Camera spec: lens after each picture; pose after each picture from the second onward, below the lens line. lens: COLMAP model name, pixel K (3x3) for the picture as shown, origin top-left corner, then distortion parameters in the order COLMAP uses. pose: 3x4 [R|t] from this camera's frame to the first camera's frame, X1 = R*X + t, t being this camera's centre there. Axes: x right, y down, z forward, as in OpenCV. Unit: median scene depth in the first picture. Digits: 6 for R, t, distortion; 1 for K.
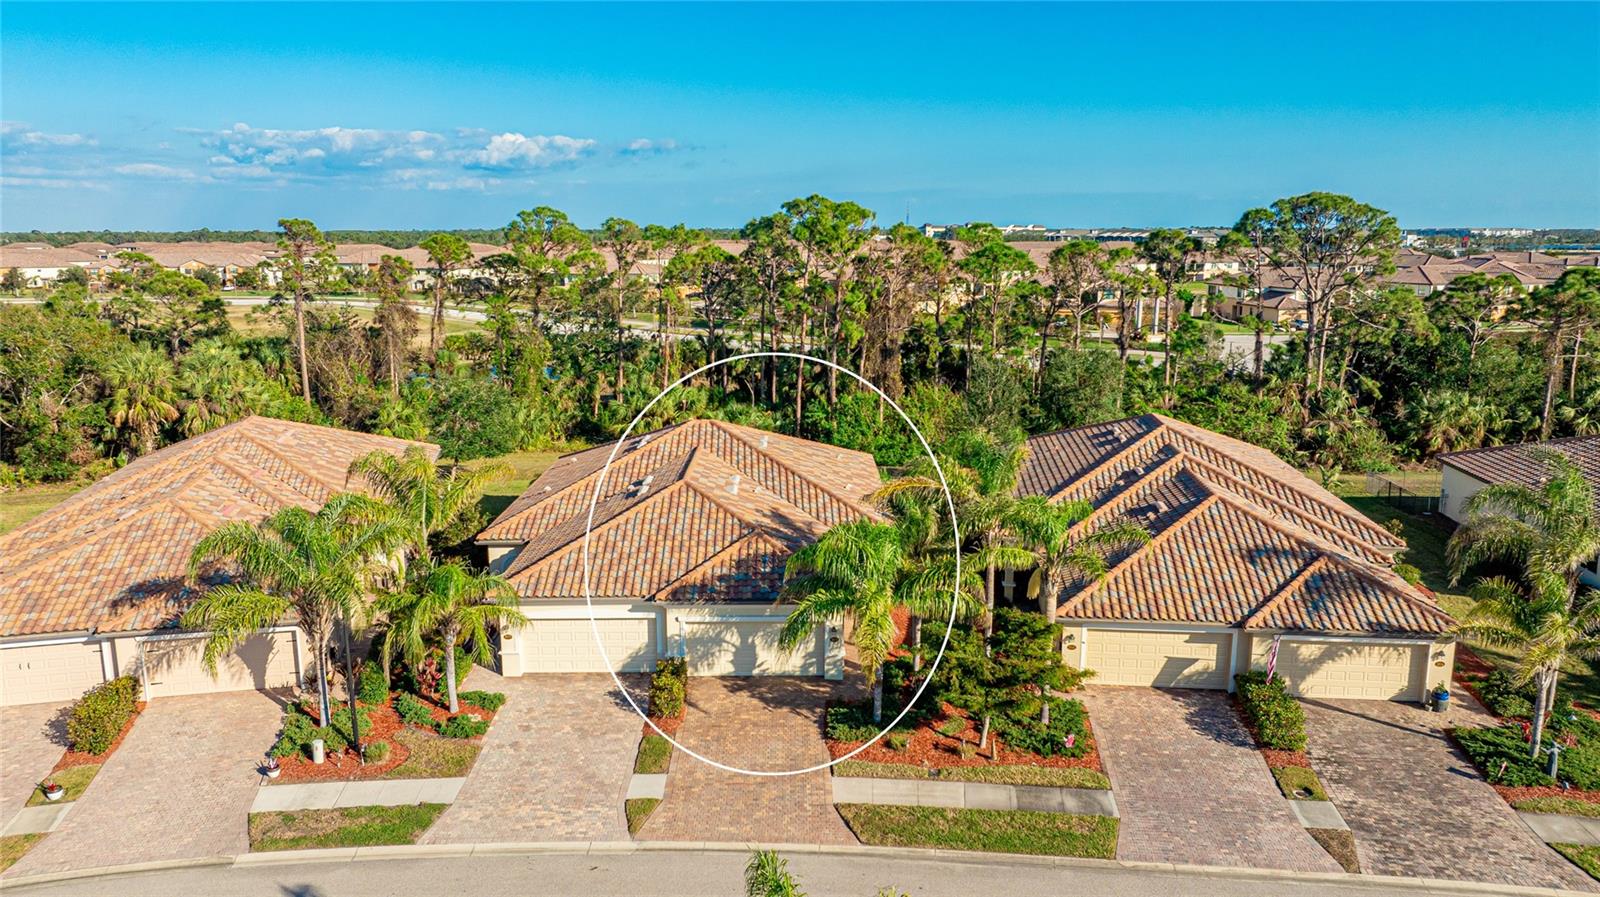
lens RADIAL K [[1145.2, 0, 800.0], [0, 1145.2, 448.5], [0, 0, 1]] dist [-0.038026, 0.042457]
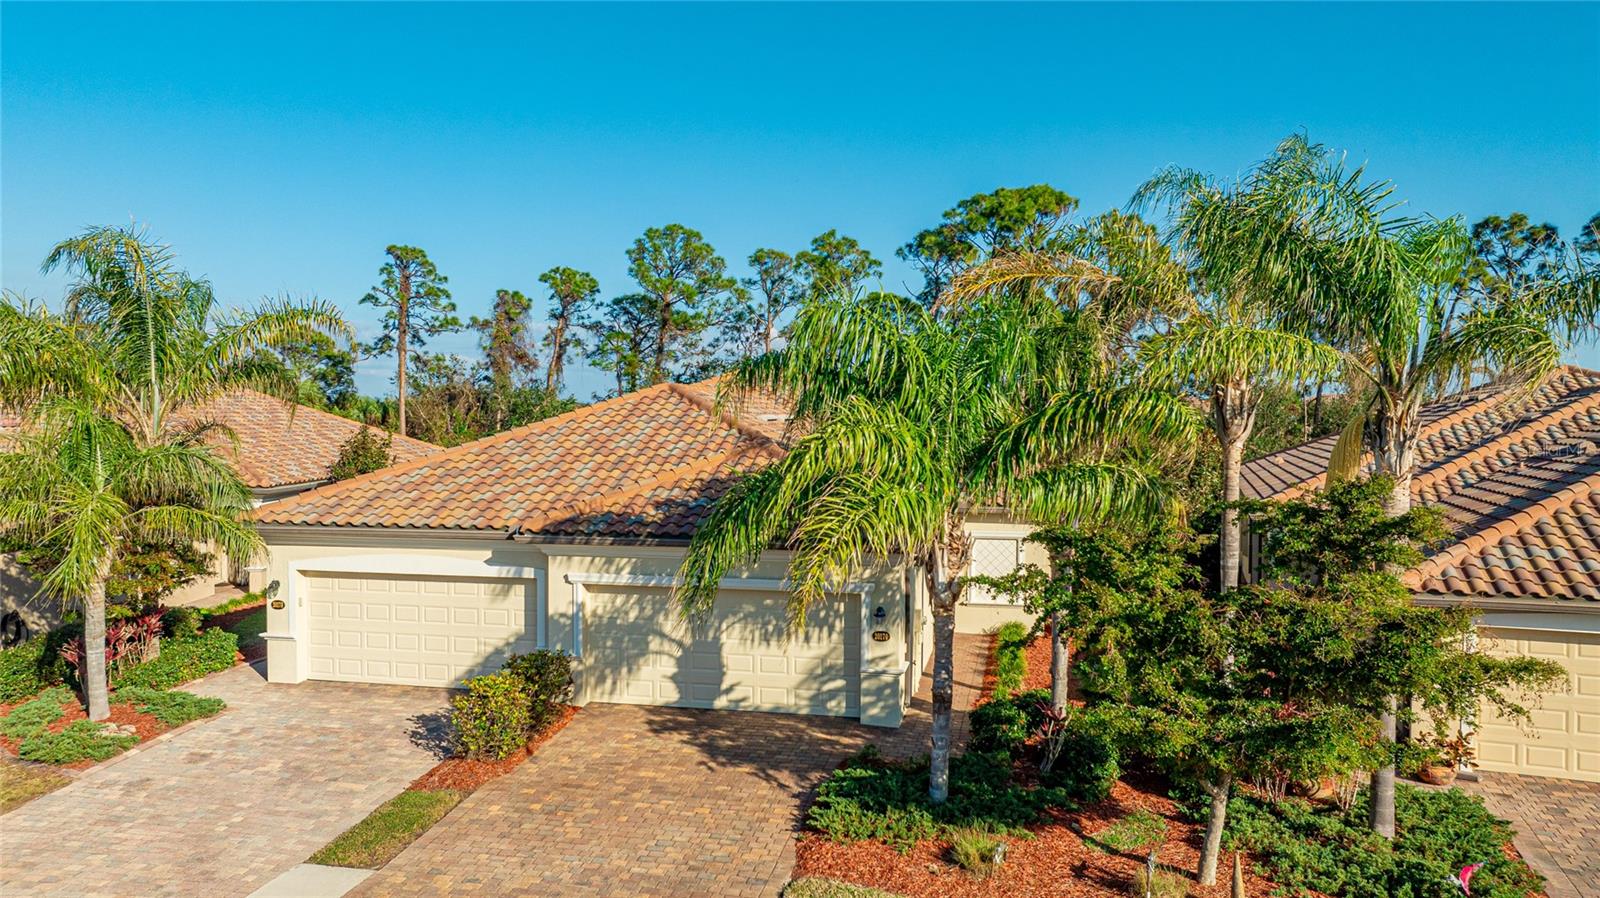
lens RADIAL K [[1139.4, 0, 800.0], [0, 1139.4, 449.0], [0, 0, 1]] dist [-0.048613, 0.043717]
pose [[0.977115, 0.011919, -0.212377, 0.098858], [-0.045741, 0.986844, -0.155067, 0.171132], [0.207735, 0.161233, 0.964806, 0.553264]]
